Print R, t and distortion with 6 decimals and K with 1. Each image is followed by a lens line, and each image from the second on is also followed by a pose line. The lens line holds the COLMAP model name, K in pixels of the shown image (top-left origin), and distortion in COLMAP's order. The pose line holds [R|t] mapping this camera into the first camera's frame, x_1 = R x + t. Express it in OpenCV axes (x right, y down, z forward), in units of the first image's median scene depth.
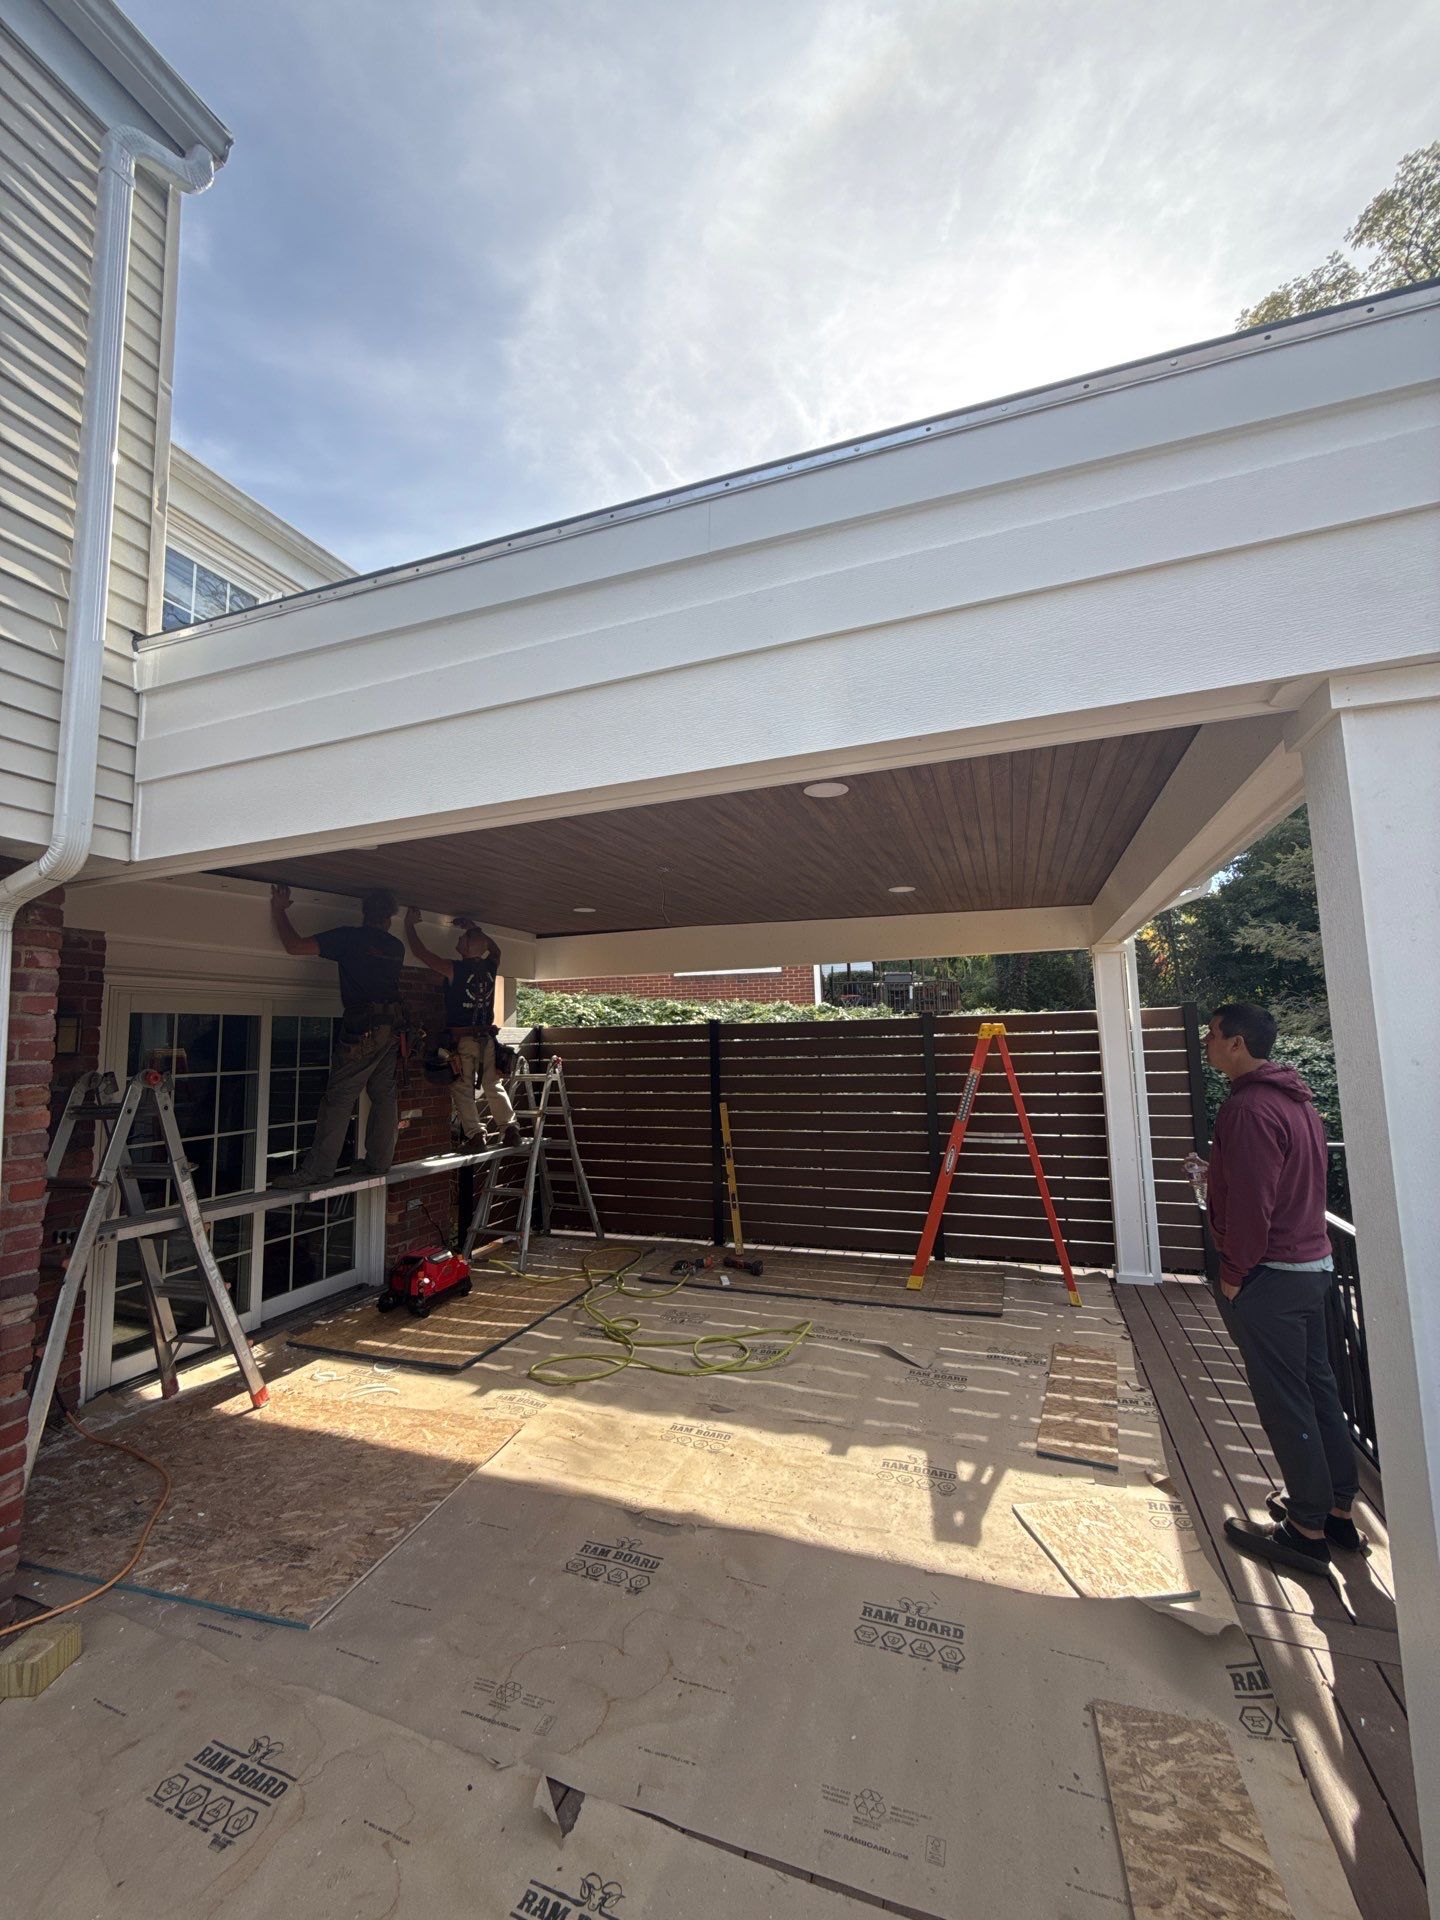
lens RADIAL K [[767.9, 0, 718.2], [0, 767.9, 964.7], [0, 0, 1]] dist [-0.003206, 0.000619]
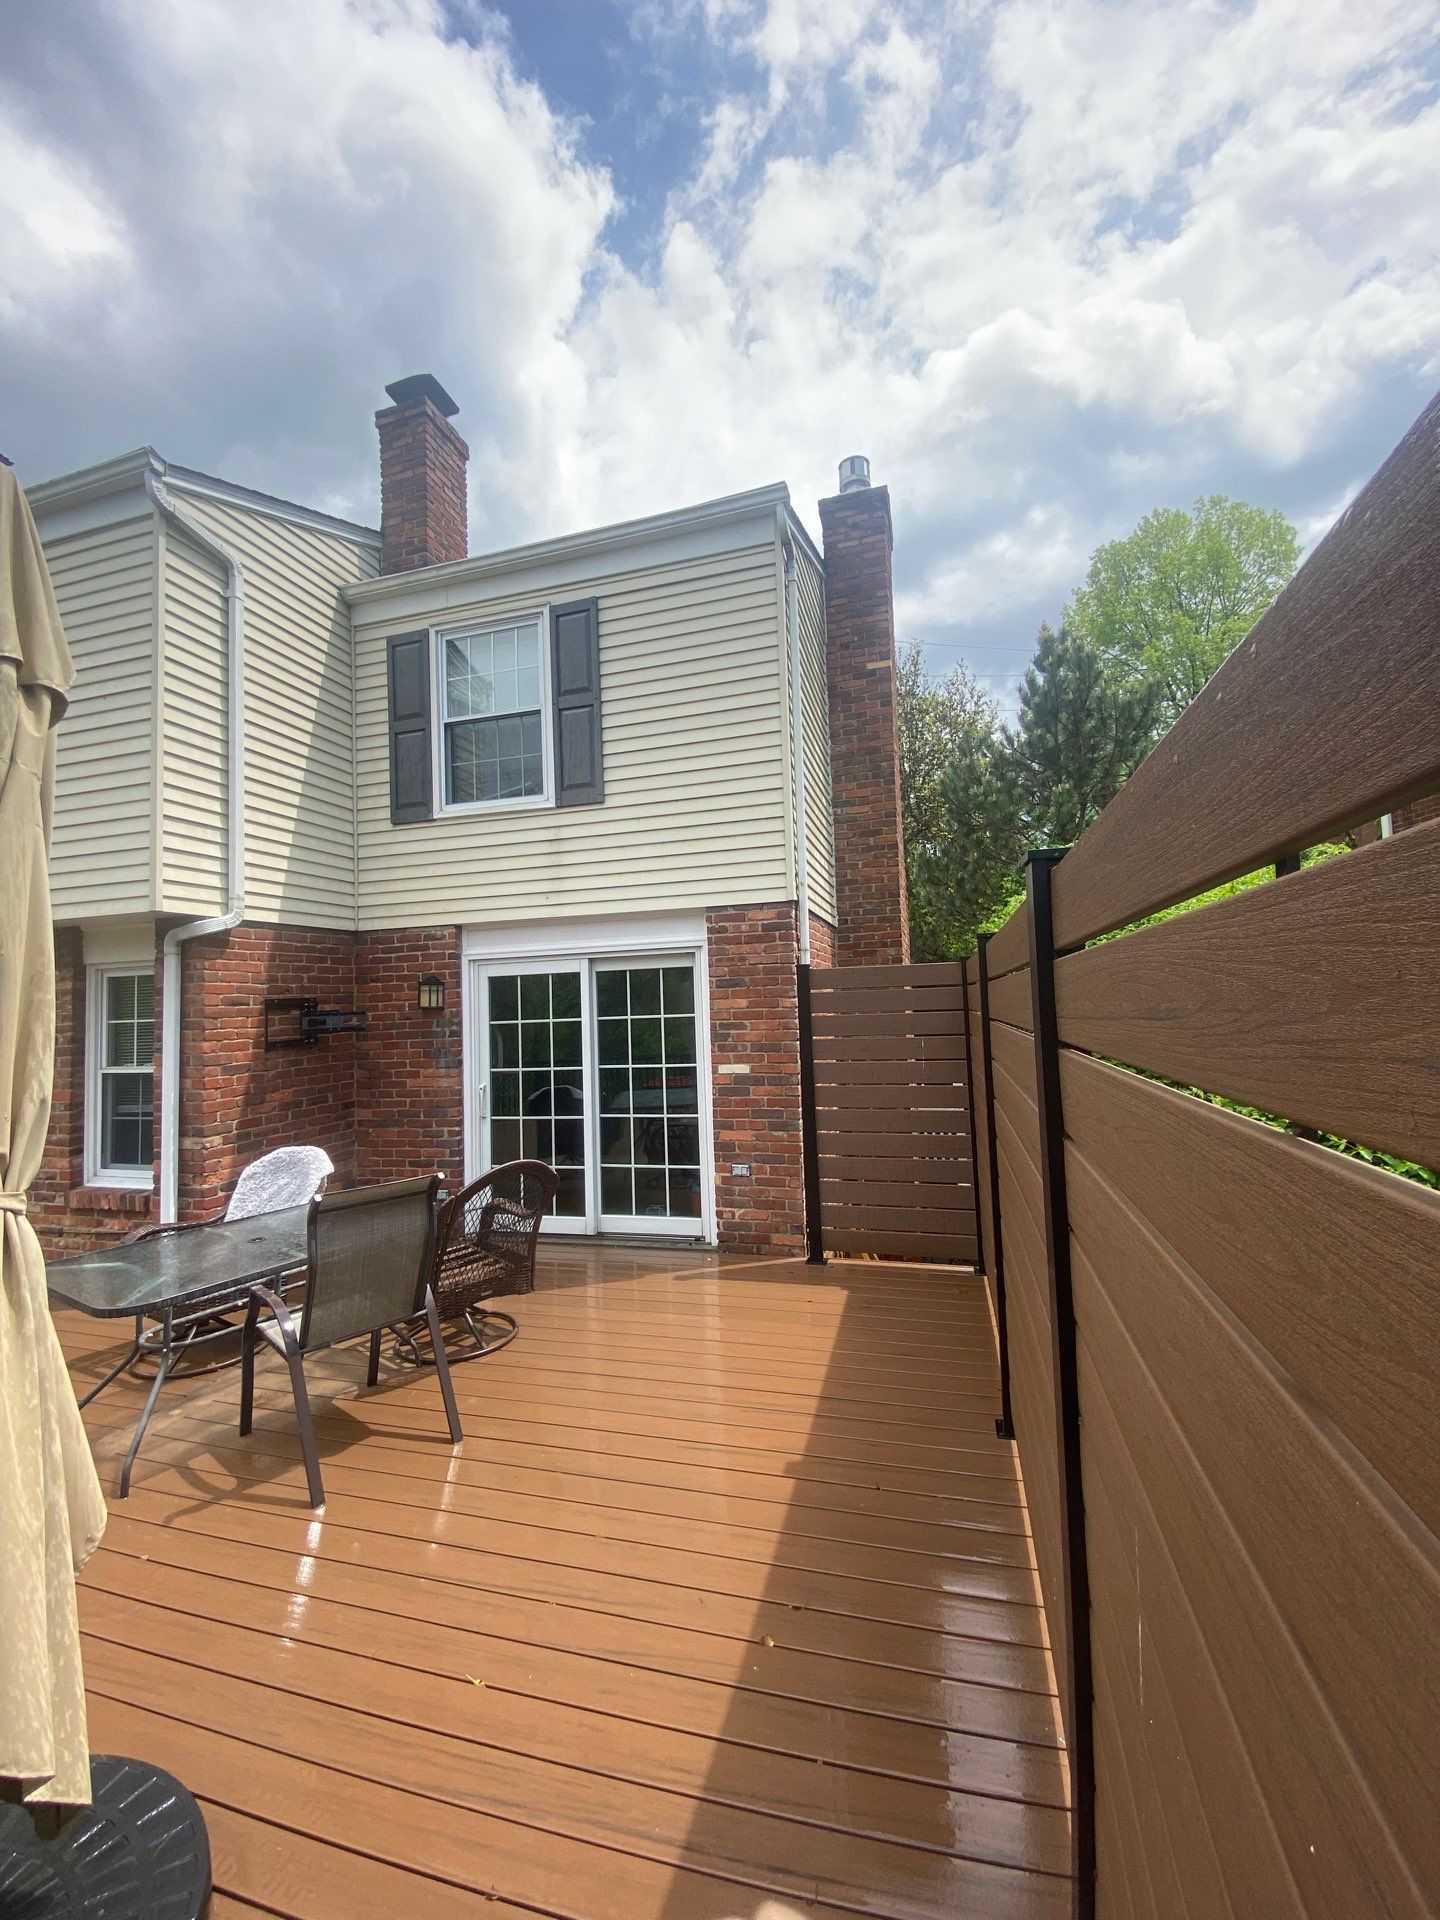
lens RADIAL K [[767.9, 0, 727.8], [0, 767.9, 970.2], [0, 0, 1]] dist [-0.003206, 0.000619]
pose [[0.092932, -0.030103, -0.995217, 0.549492], [0.129332, 0.991440, -0.017912, 0.105539], [0.987237, -0.127048, 0.096030, 1.025777]]
